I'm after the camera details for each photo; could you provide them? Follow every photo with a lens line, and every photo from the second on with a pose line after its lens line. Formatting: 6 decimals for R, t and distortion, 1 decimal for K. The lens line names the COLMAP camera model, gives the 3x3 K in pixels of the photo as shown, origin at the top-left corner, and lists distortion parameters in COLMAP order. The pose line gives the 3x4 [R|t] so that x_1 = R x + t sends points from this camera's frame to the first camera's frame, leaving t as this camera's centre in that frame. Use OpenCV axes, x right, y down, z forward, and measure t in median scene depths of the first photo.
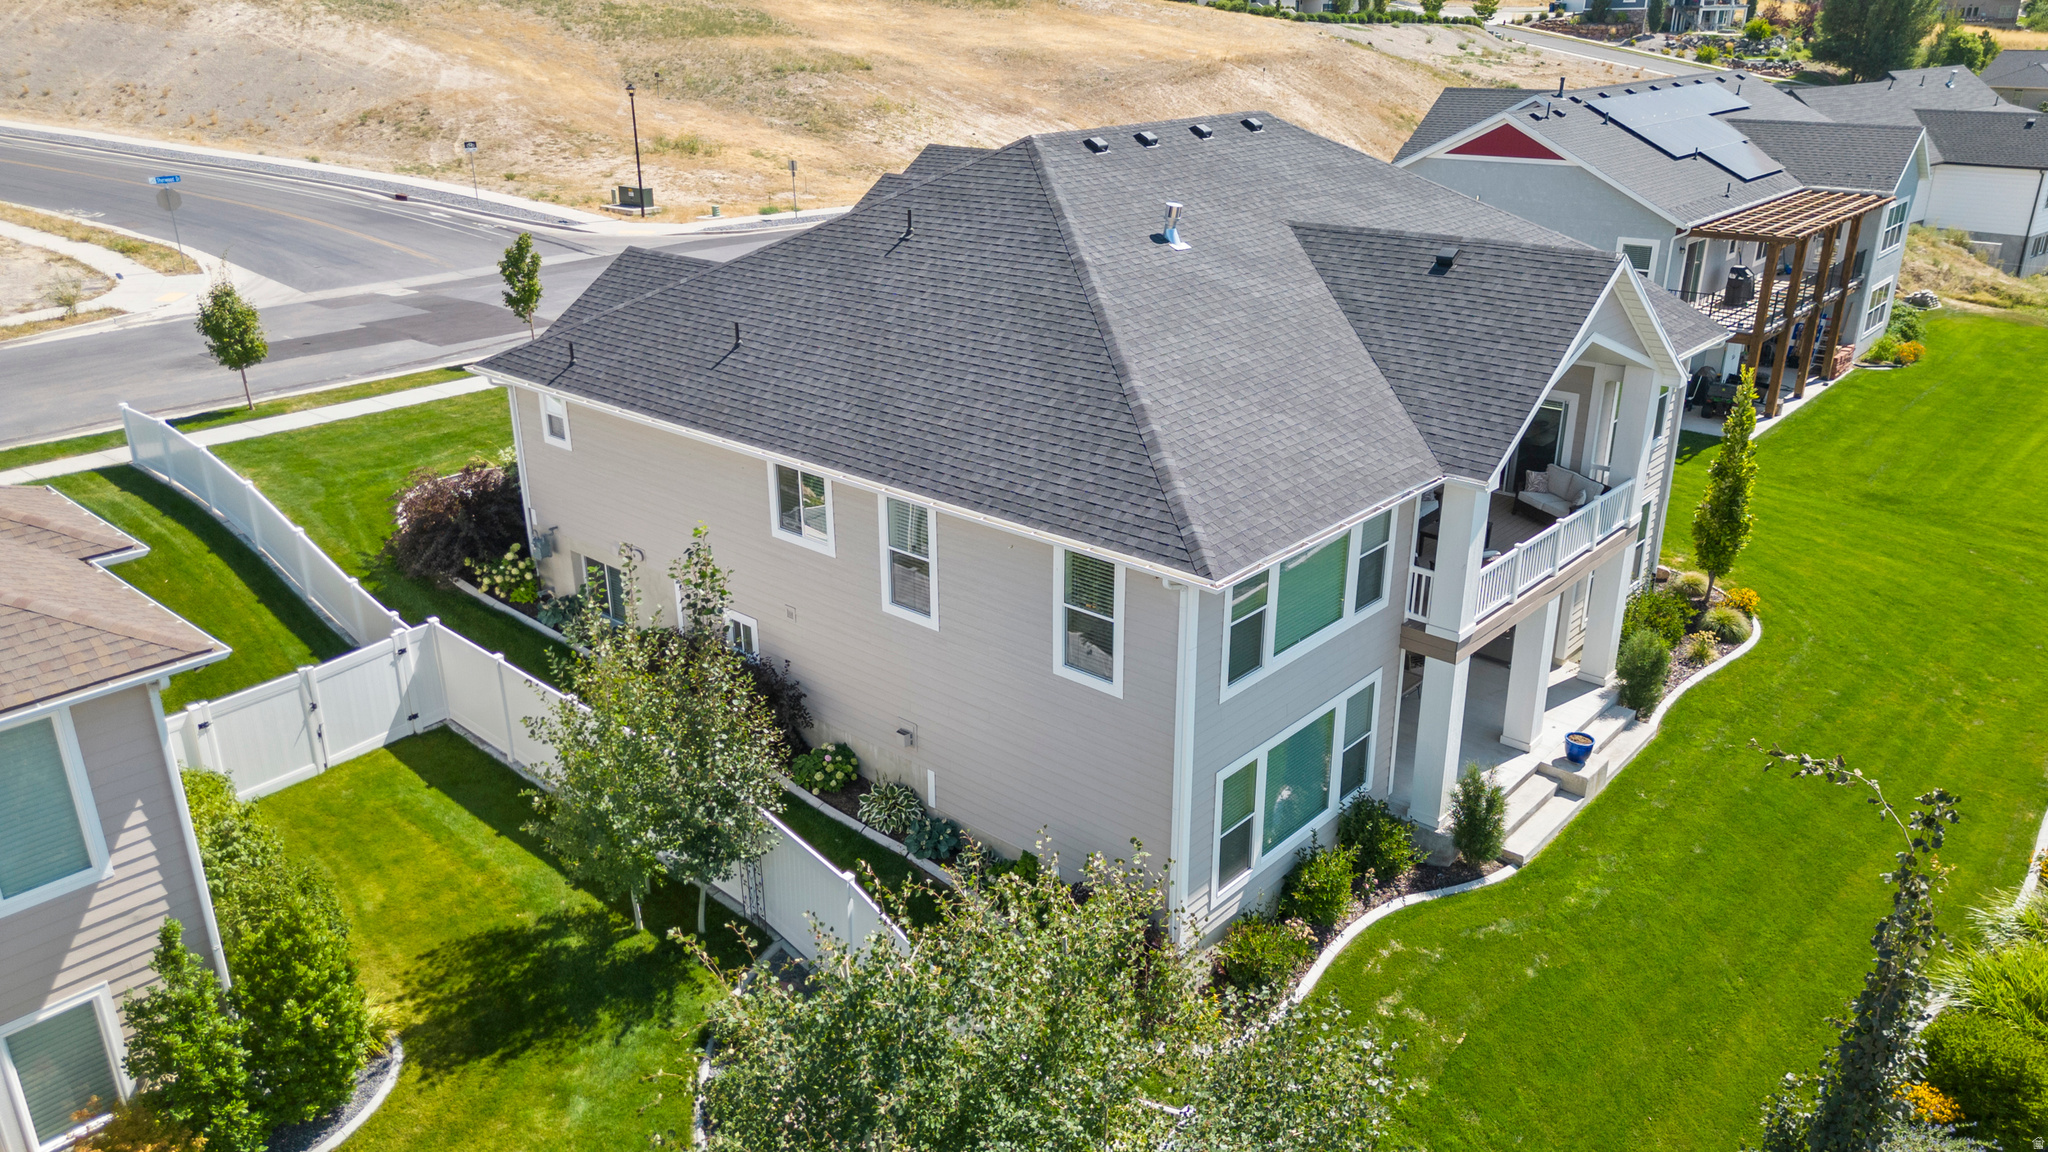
lens RADIAL K [[1451.1, 0, 1024.0], [0, 1451.1, 576.0], [0, 0, 1]] dist [0.026258, -0.004402]
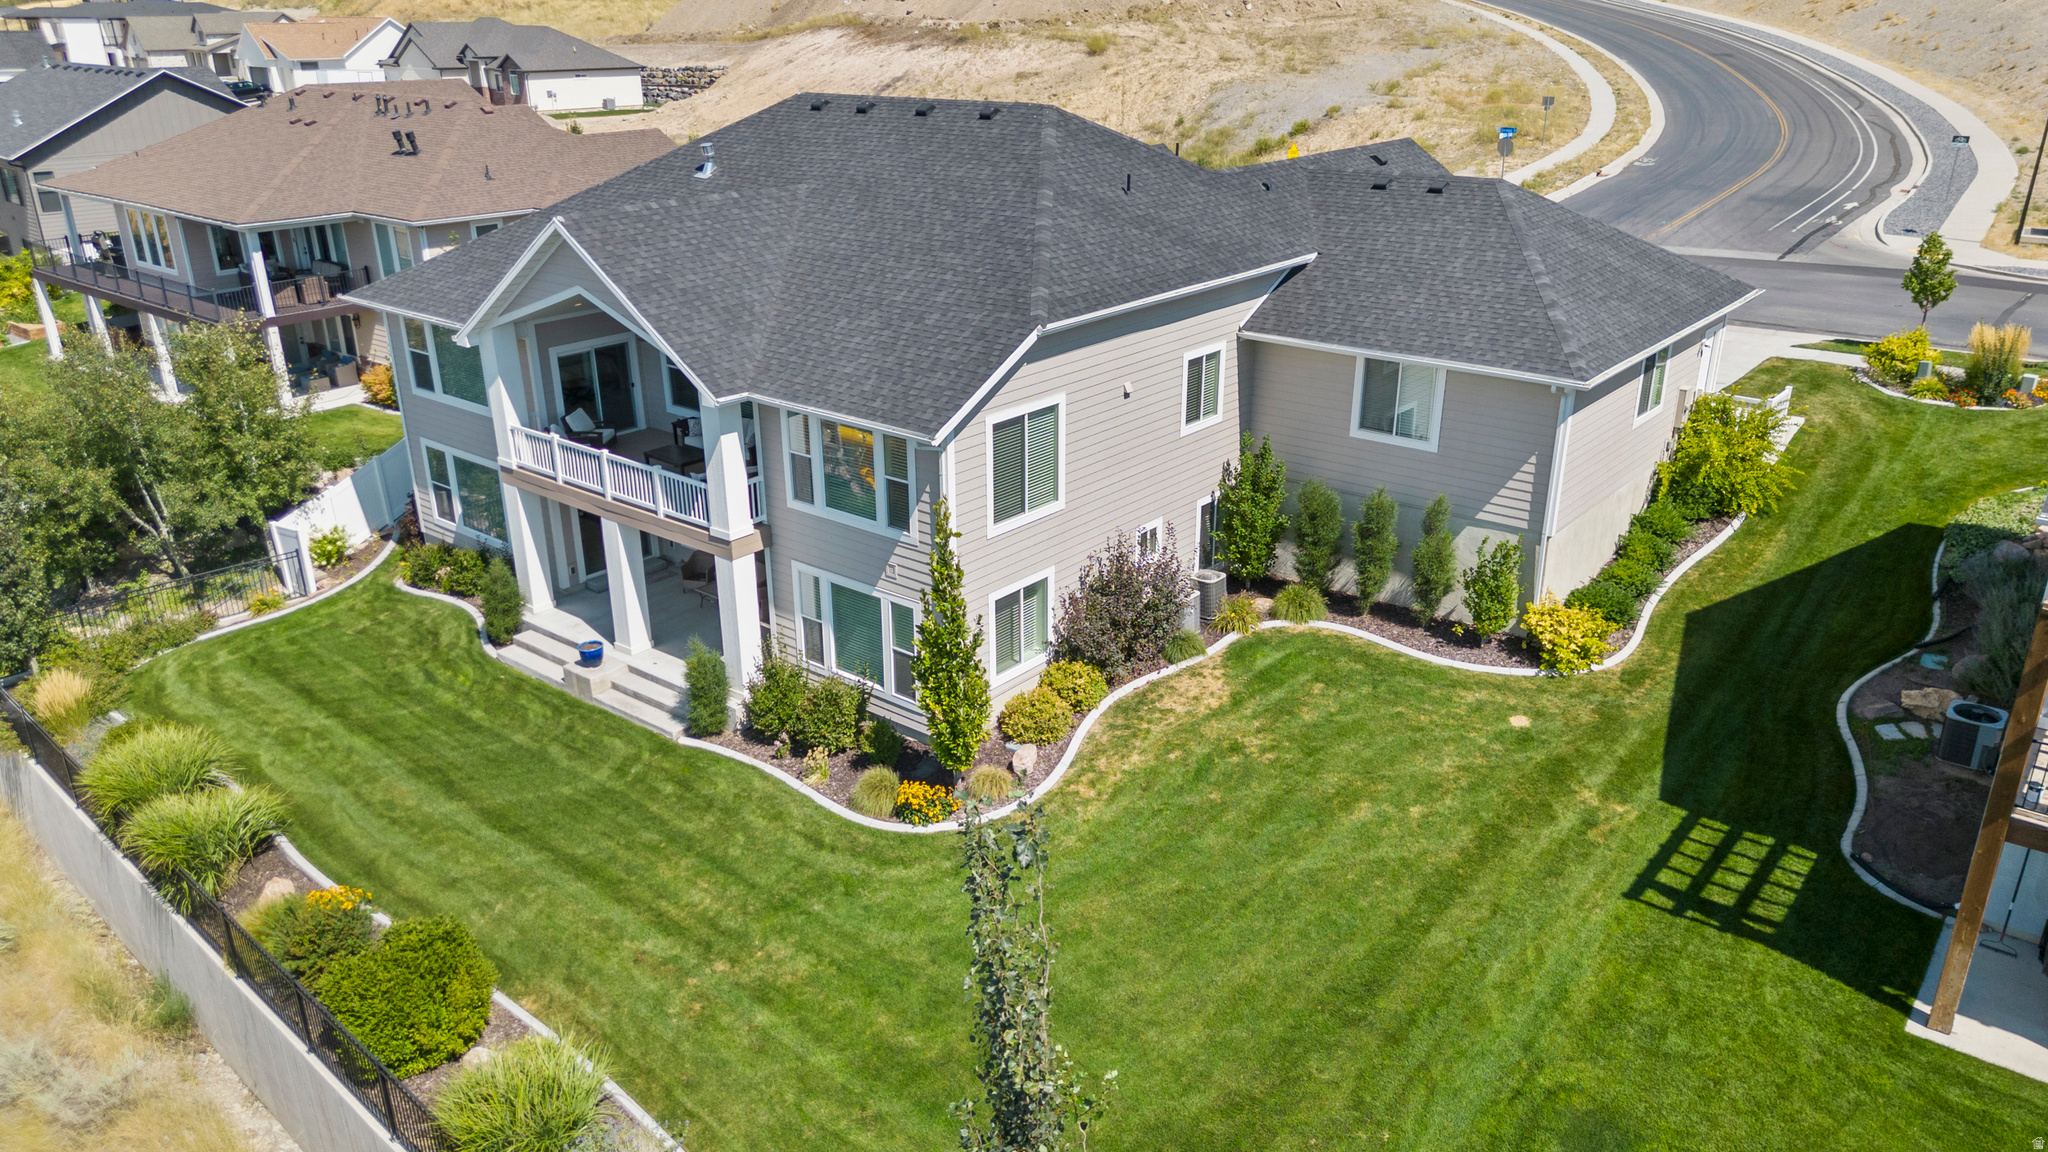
lens RADIAL K [[1434.3, 0, 1023.4], [0, 1434.3, 592.8], [0, 0, 1]] dist [0.057460, -0.000466]
pose [[0.055719, 0.393895, -0.917465, 1.573300], [-0.363239, 0.863923, 0.348848, -0.493176], [0.930028, 0.313822, 0.191215, 1.206012]]
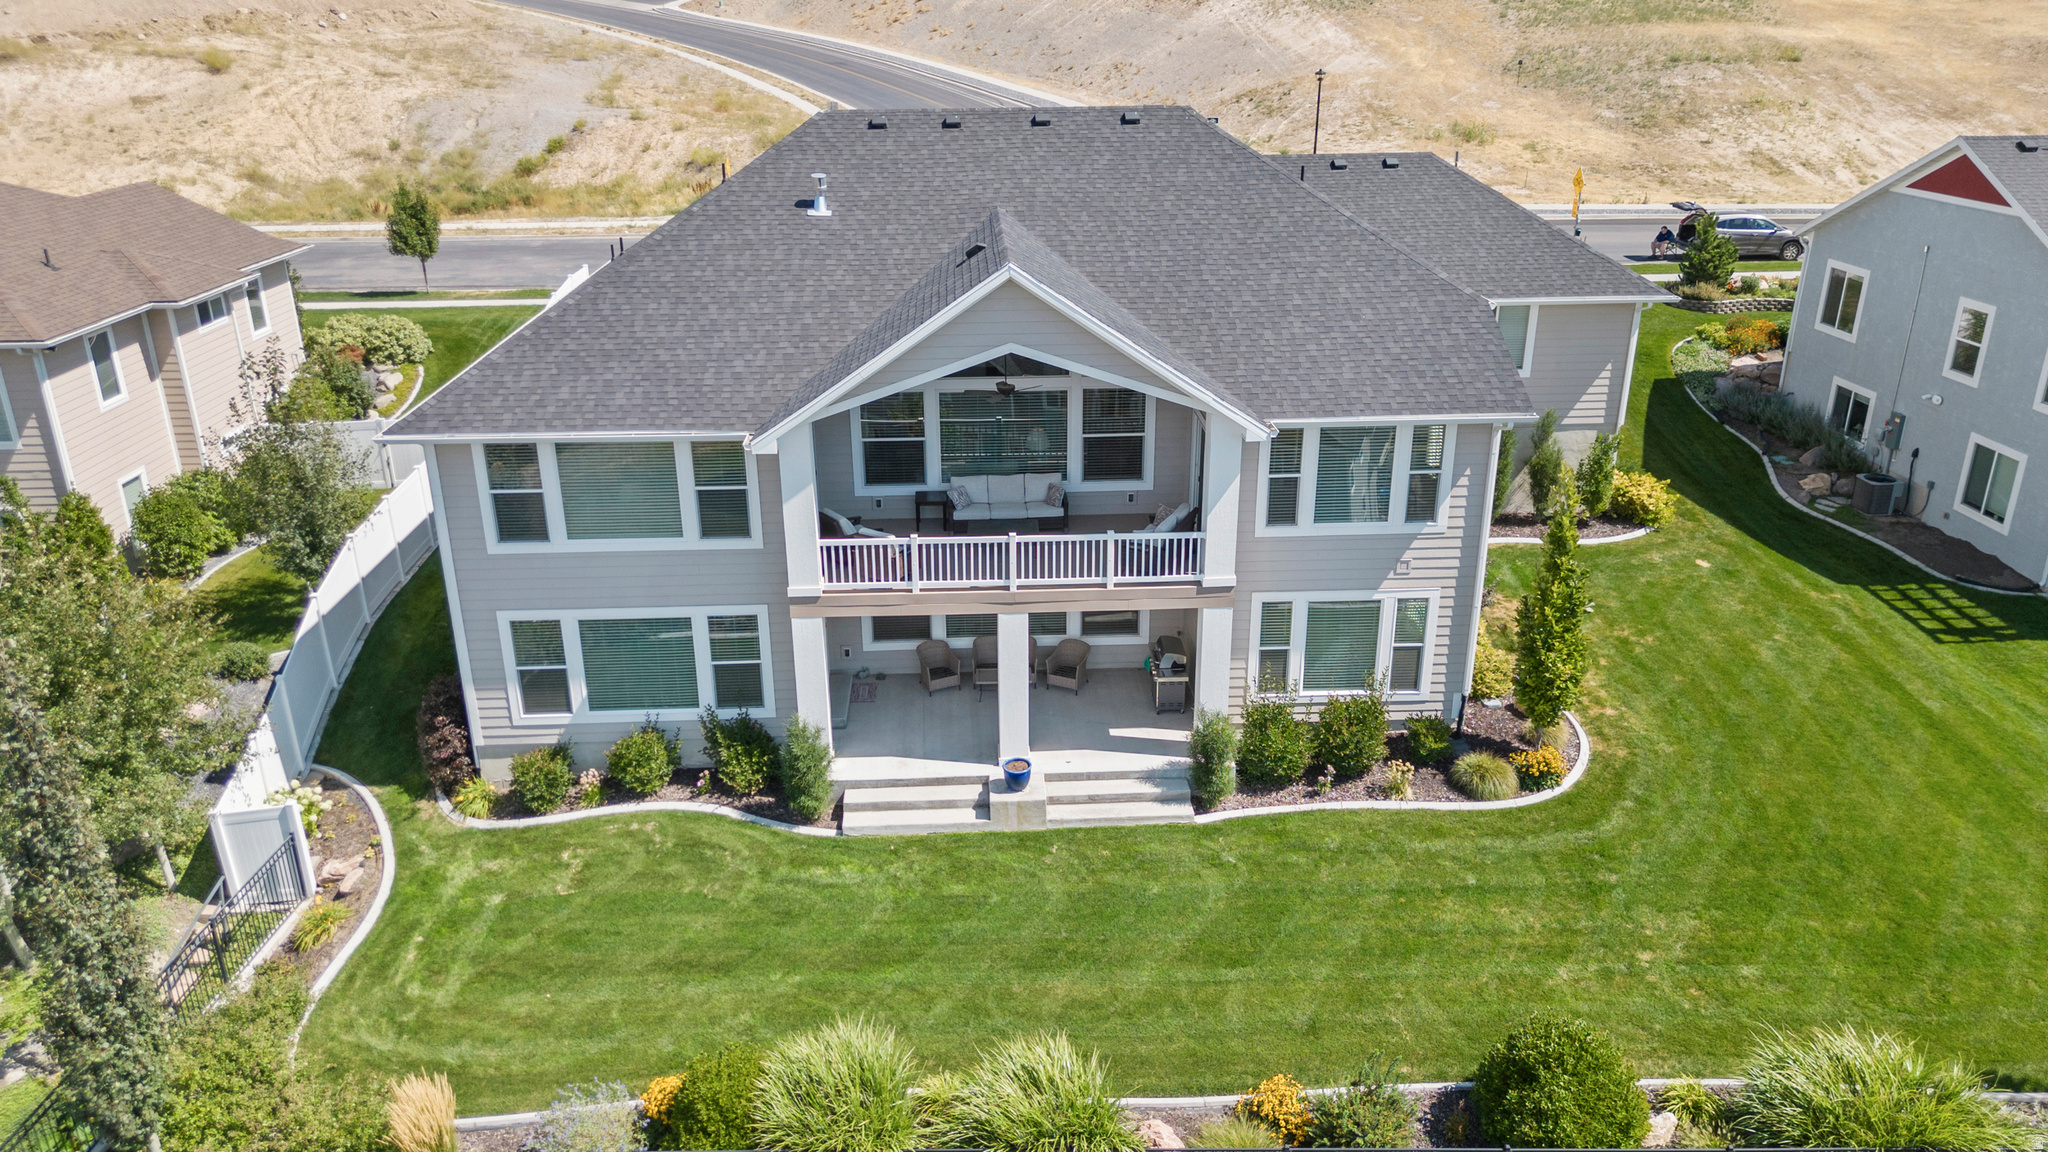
lens RADIAL K [[1451.1, 0, 1024.0], [0, 1451.1, 576.0], [0, 0, 1]] dist [0.026258, -0.004402]
pose [[0.711764, 0.267008, -0.649691, 1.067403], [-0.262641, 0.959010, 0.106397, -0.122248], [0.651469, 0.094907, 0.752716, 0.294214]]
